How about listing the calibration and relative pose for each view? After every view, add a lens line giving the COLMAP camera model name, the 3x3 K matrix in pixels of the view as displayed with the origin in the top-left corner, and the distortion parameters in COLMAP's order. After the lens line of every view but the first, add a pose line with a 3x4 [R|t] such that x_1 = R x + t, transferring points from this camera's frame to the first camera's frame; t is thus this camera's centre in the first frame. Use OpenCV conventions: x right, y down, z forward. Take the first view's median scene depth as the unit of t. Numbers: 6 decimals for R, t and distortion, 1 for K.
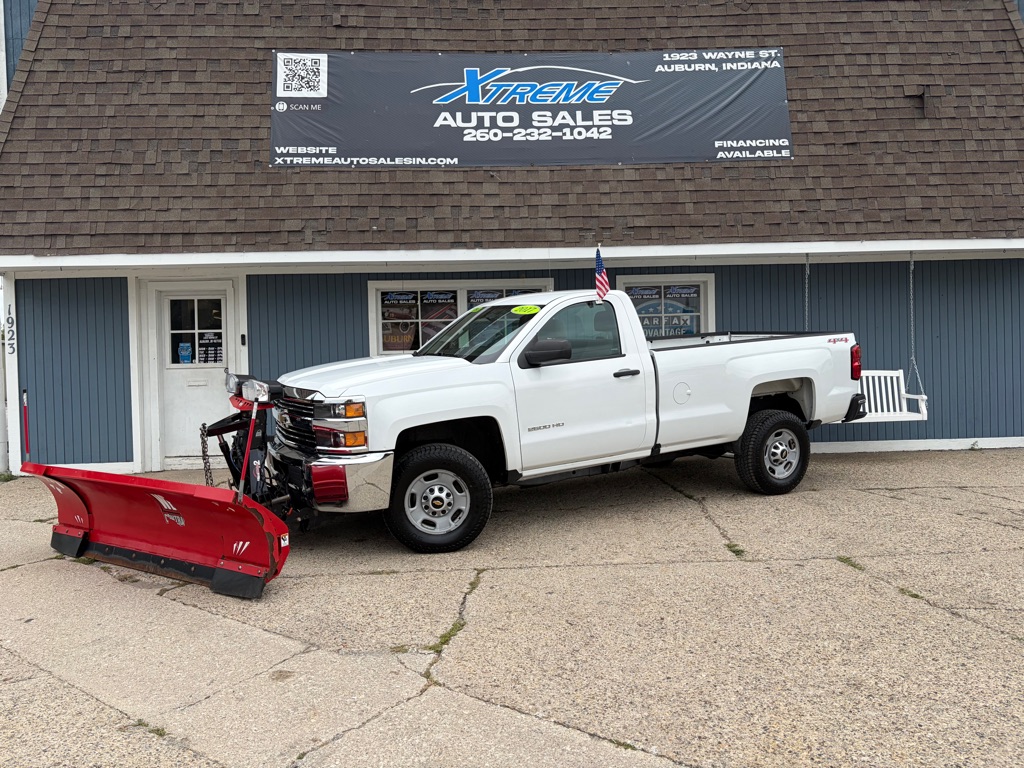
lens RADIAL K [[752.2, 0, 508.0], [0, 752.2, 384.7], [0, 0, 1]] dist [0.015924, -0.007364]
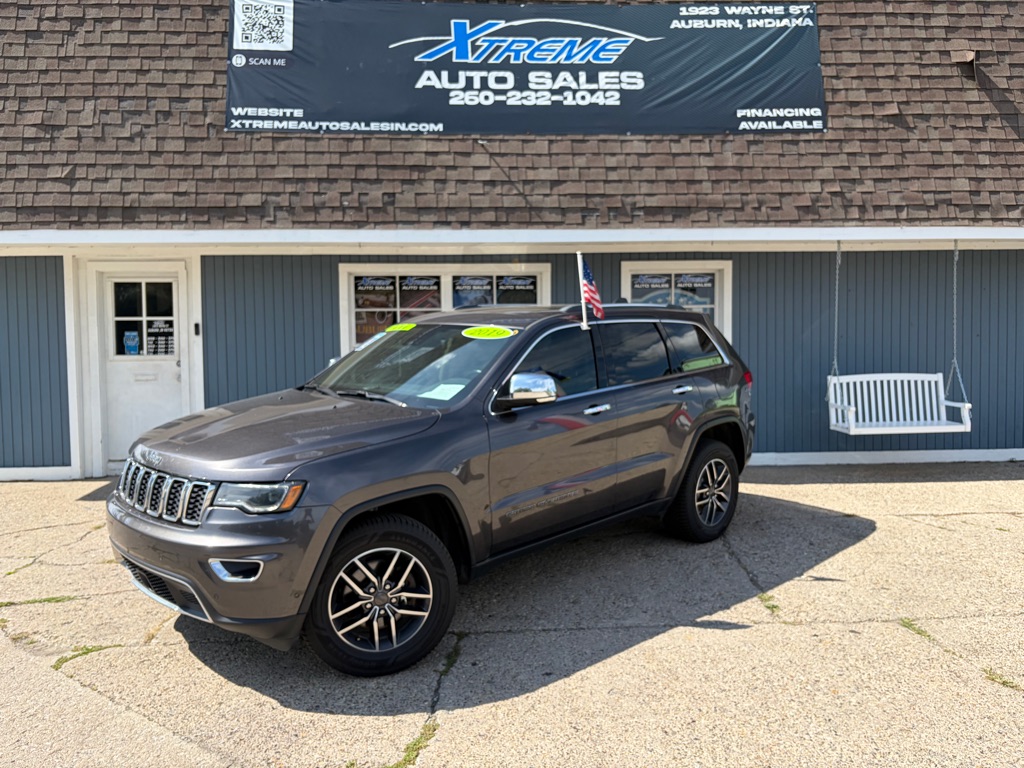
lens RADIAL K [[759.1, 0, 505.3], [0, 759.1, 386.8], [0, 0, 1]] dist [0.027321, -0.037723]
pose [[0.999861, 0.012252, 0.011339, -0.000754], [-0.012599, 0.999437, 0.031086, -0.025824], [-0.010952, -0.031225, 0.999452, 0.110214]]
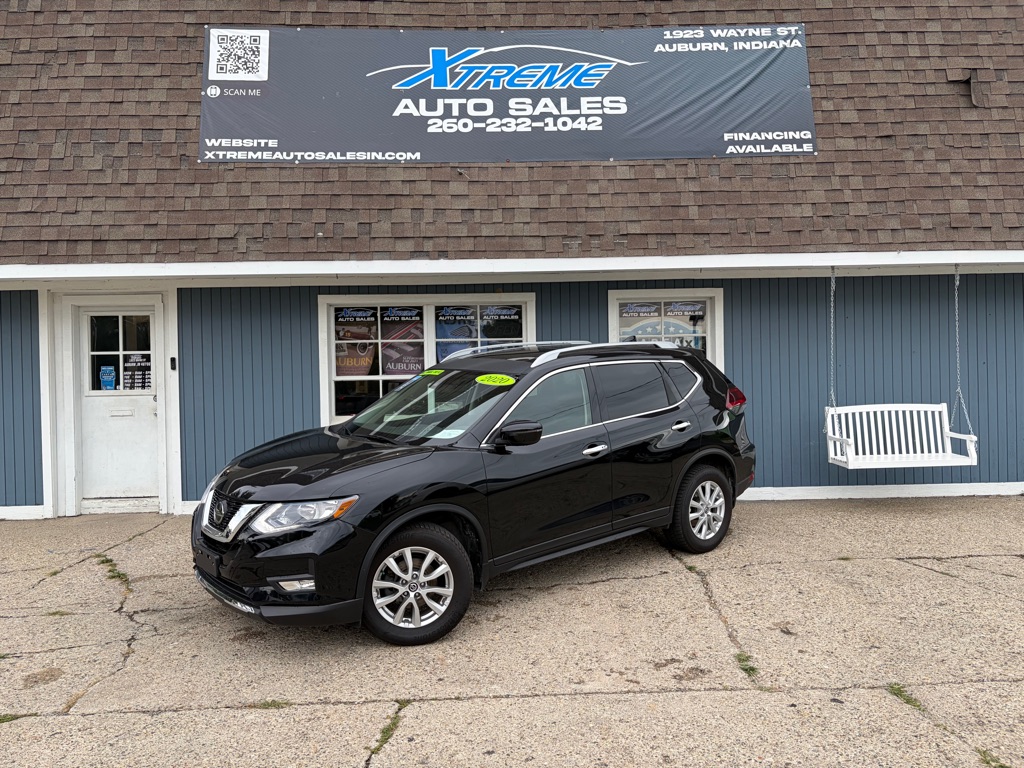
lens RADIAL K [[754.7, 0, 507.4], [0, 754.7, 383.1], [0, 0, 1]] dist [0.027117, -0.032229]
pose [[0.999926, 0.005185, -0.011015, 0.041549], [-0.005223, 0.999981, -0.003391, -0.037843], [0.010997, 0.003448, 0.999934, 0.146615]]
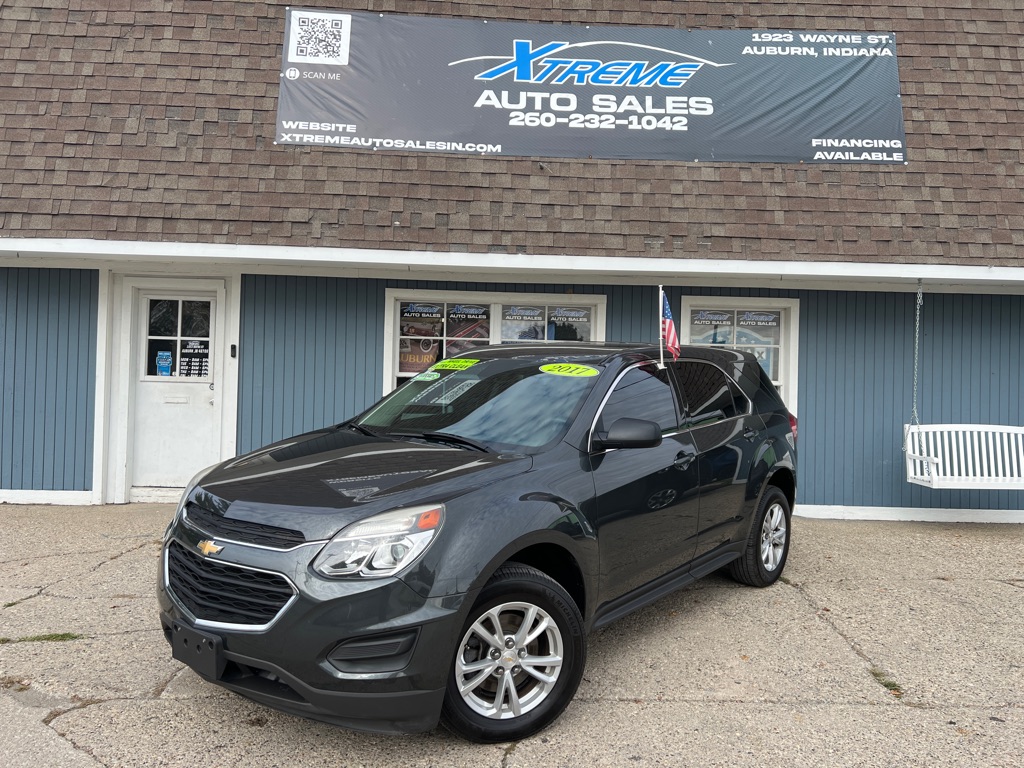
lens RADIAL K [[746.0, 0, 513.8], [0, 746.0, 390.6], [0, 0, 1]] dist [0.047344, -0.052574]
pose [[0.998753, 0.048672, -0.011141, -0.030126], [-0.048954, 0.998448, -0.026572, -0.009119], [0.009831, 0.027084, 0.999585, 0.179468]]
